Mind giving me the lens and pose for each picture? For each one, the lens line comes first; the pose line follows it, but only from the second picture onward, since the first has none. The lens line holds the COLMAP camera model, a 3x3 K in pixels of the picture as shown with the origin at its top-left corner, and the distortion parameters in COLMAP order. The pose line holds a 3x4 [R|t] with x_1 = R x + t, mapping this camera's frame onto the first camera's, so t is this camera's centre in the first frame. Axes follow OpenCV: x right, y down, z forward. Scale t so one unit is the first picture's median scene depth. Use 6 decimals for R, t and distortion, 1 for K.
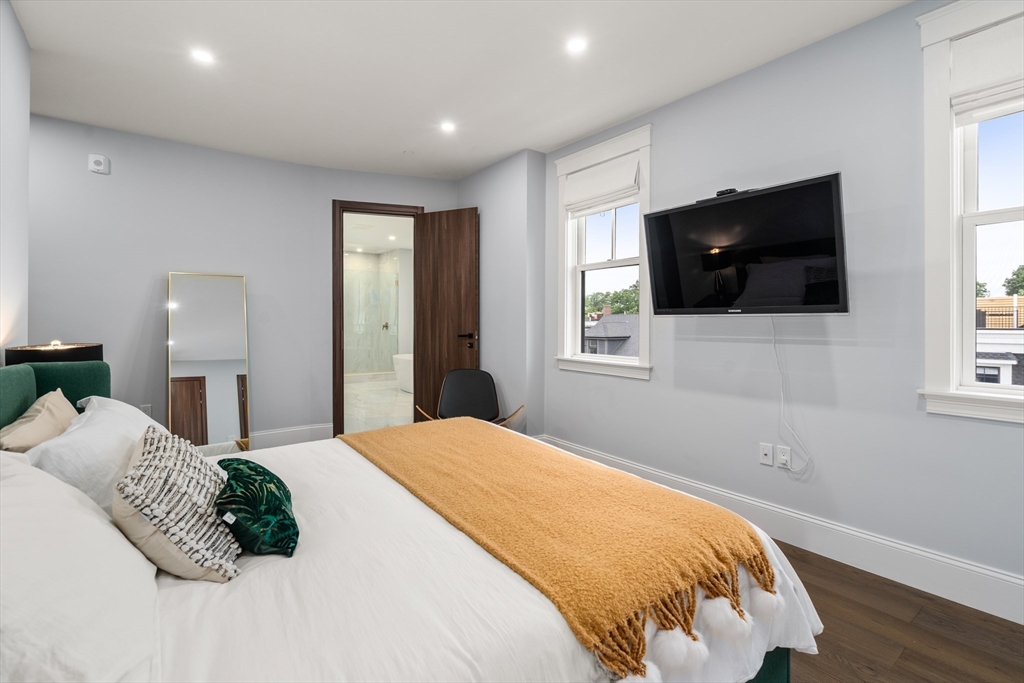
lens RADIAL K [[468.4, 0, 513.3], [0, 468.4, 320.8], [0, 0, 1]] dist [-0.000102, 0.000041]
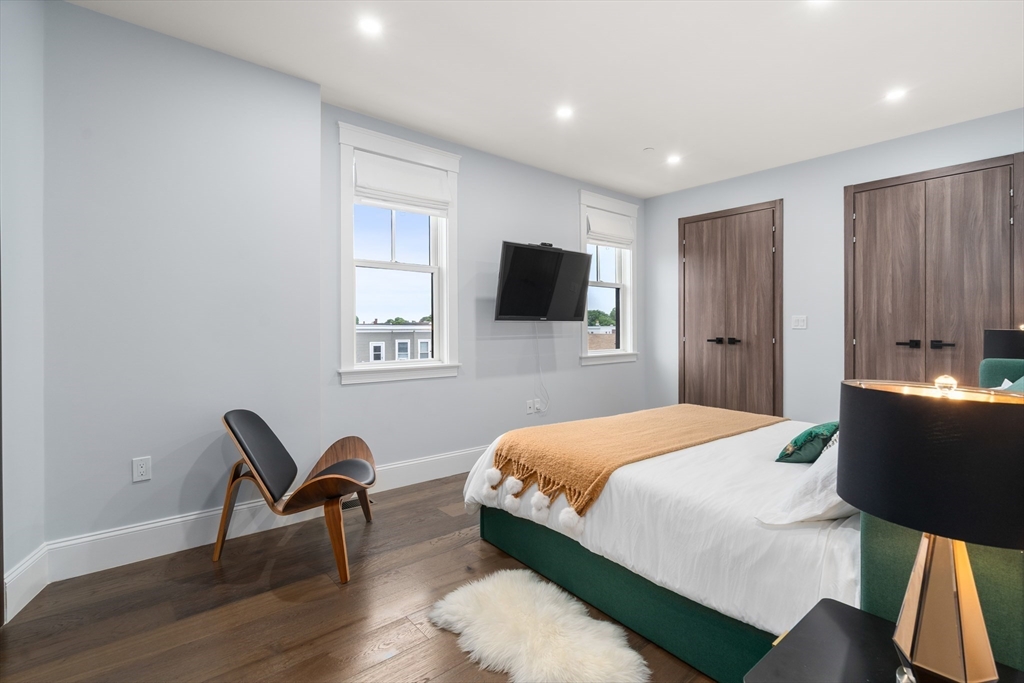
lens RADIAL K [[474.1, 0, 513.8], [0, 474.1, 331.3], [0, 0, 1]] dist [-0.002766, 0.000003]
pose [[-0.061360, -0.007469, 0.998088, -1.091435], [0.001629, 0.999970, 0.007584, 0.008503], [-0.998114, 0.002092, -0.061346, 1.142670]]
